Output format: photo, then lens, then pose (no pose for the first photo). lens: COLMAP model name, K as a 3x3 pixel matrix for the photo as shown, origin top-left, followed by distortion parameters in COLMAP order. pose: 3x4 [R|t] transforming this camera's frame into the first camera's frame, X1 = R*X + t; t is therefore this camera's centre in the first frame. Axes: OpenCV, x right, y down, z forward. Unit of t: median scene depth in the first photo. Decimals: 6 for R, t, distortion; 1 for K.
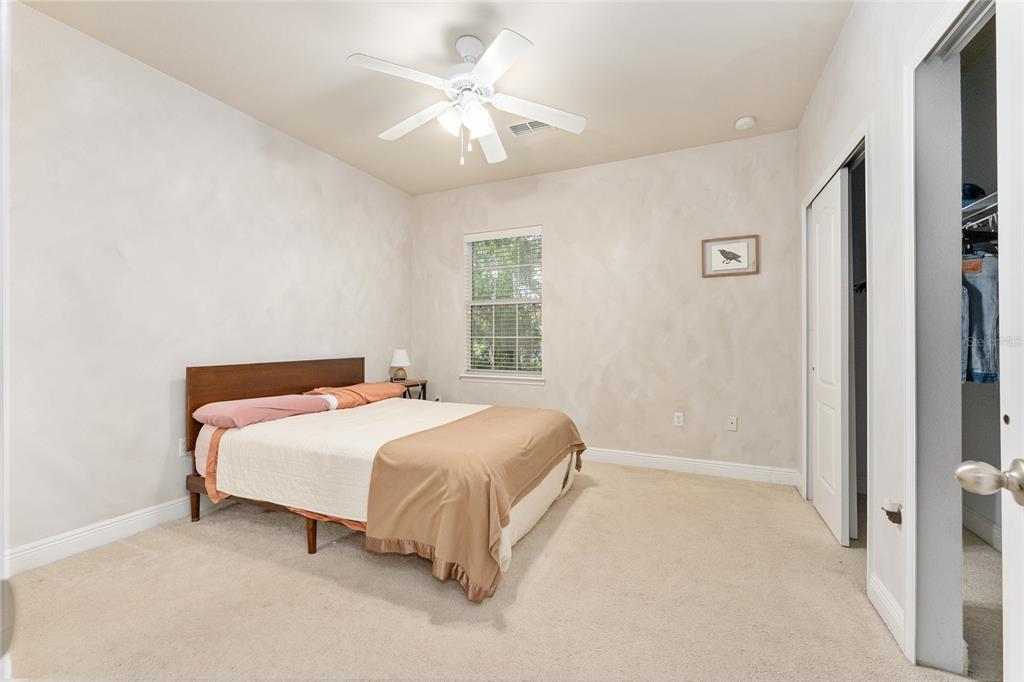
lens RADIAL K [[416.9, 0, 509.7], [0, 416.9, 341.0], [0, 0, 1]] dist [-0.000407, -0.000385]
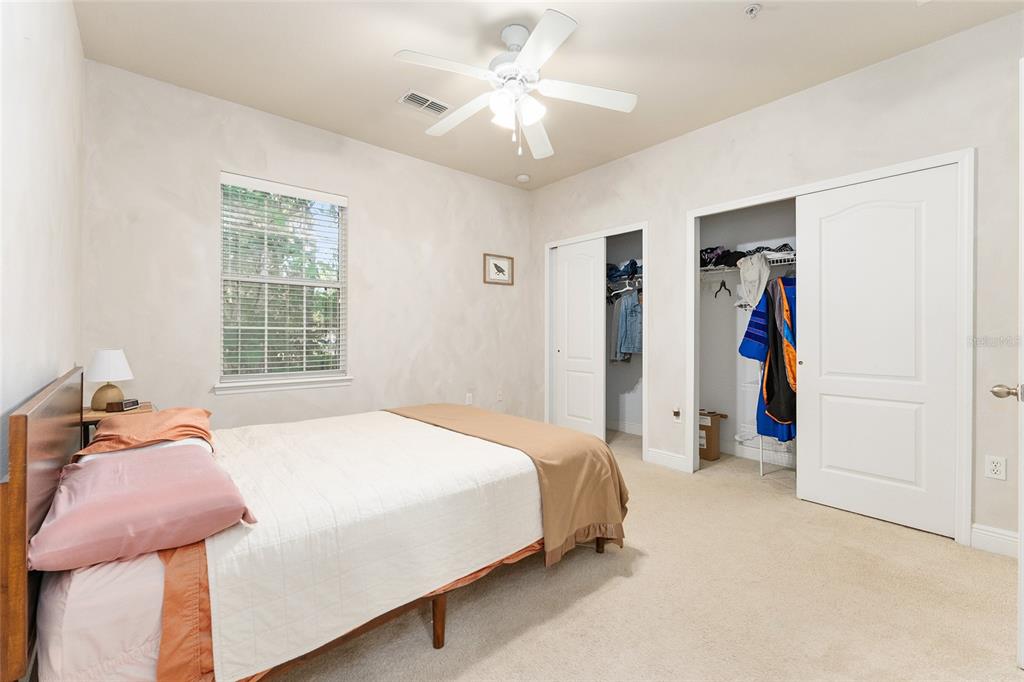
lens RADIAL K [[426.2, 0, 518.2], [0, 426.2, 334.3], [0, 0, 1]] dist [-0.003521, -0.000257]
pose [[0.409323, -0.001053, 0.912389, -0.679786], [-0.001551, 0.999997, 0.001850, -0.000418], [-0.912388, -0.002173, 0.409320, 0.388013]]
